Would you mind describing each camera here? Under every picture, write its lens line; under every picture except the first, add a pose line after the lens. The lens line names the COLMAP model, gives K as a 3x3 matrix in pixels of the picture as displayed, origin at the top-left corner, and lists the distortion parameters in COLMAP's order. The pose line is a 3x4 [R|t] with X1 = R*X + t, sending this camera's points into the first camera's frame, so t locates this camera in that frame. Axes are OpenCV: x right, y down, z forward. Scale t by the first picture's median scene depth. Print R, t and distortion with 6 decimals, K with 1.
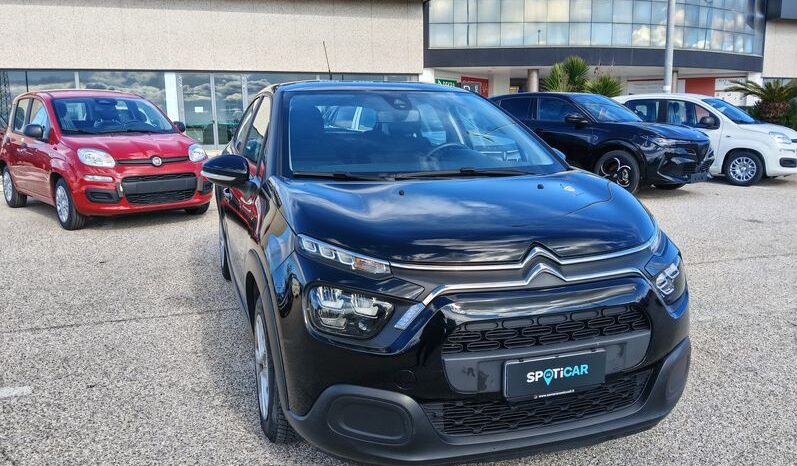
lens RADIAL K [[644.5, 0, 398.4], [0, 644.5, 234.6], [0, 0, 1]] dist [0.059863, -0.136559]
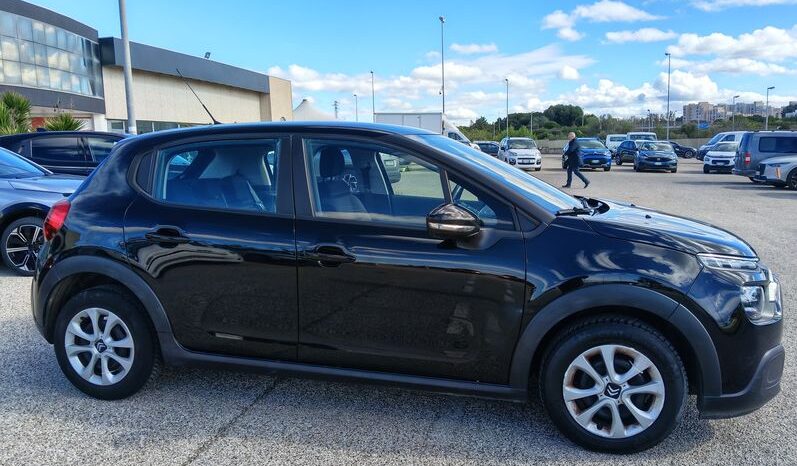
lens RADIAL K [[644.5, 0, 396.1], [0, 644.5, 232.0], [0, 0, 1]] dist [0.059863, -0.136559]
pose [[0.529541, -0.110239, 0.841091, -1.078851], [0.163268, 0.986227, 0.026469, -0.121387], [-0.832424, 0.123307, 0.540246, 0.584925]]
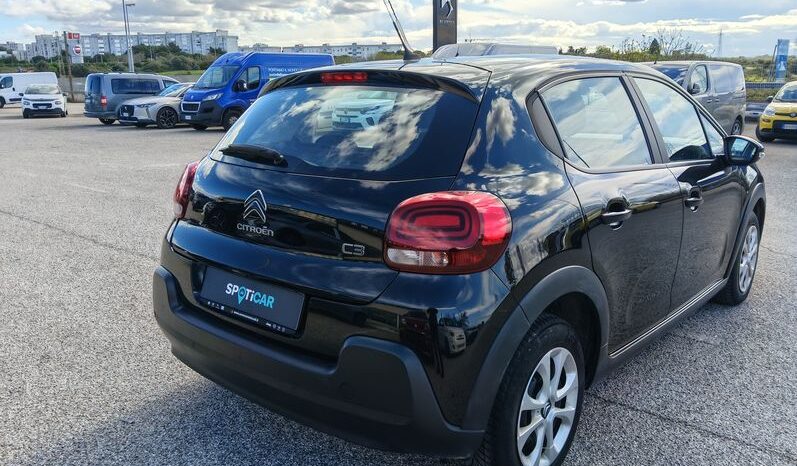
lens RADIAL K [[644.5, 0, 391.7], [0, 644.5, 231.9], [0, 0, 1]] dist [0.059863, -0.136559]
pose [[-0.503642, -0.185389, 0.843786, -0.909443], [0.171615, 0.935769, 0.308033, -0.403593], [-0.846695, 0.299945, -0.439477, 2.009081]]
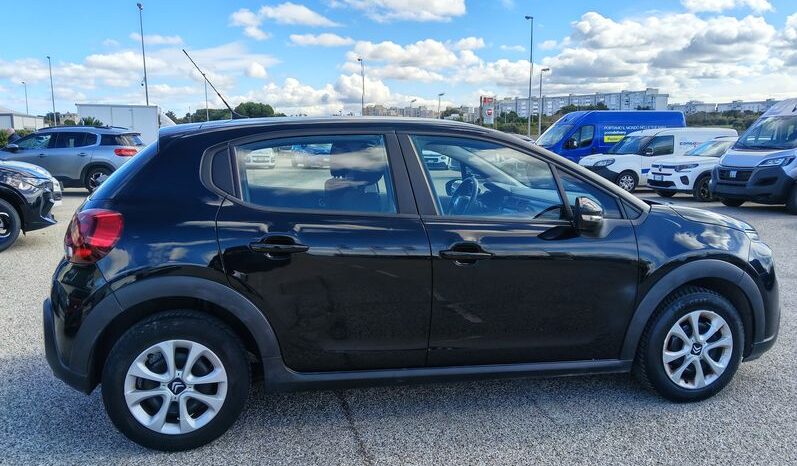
lens RADIAL K [[644.5, 0, 397.1], [0, 644.5, 233.4], [0, 0, 1]] dist [0.059863, -0.136559]
pose [[0.090790, -0.133725, 0.986851, -1.267833], [0.186334, 0.975724, 0.115075, -0.235363], [-0.978283, 0.173436, 0.113504, 1.184344]]
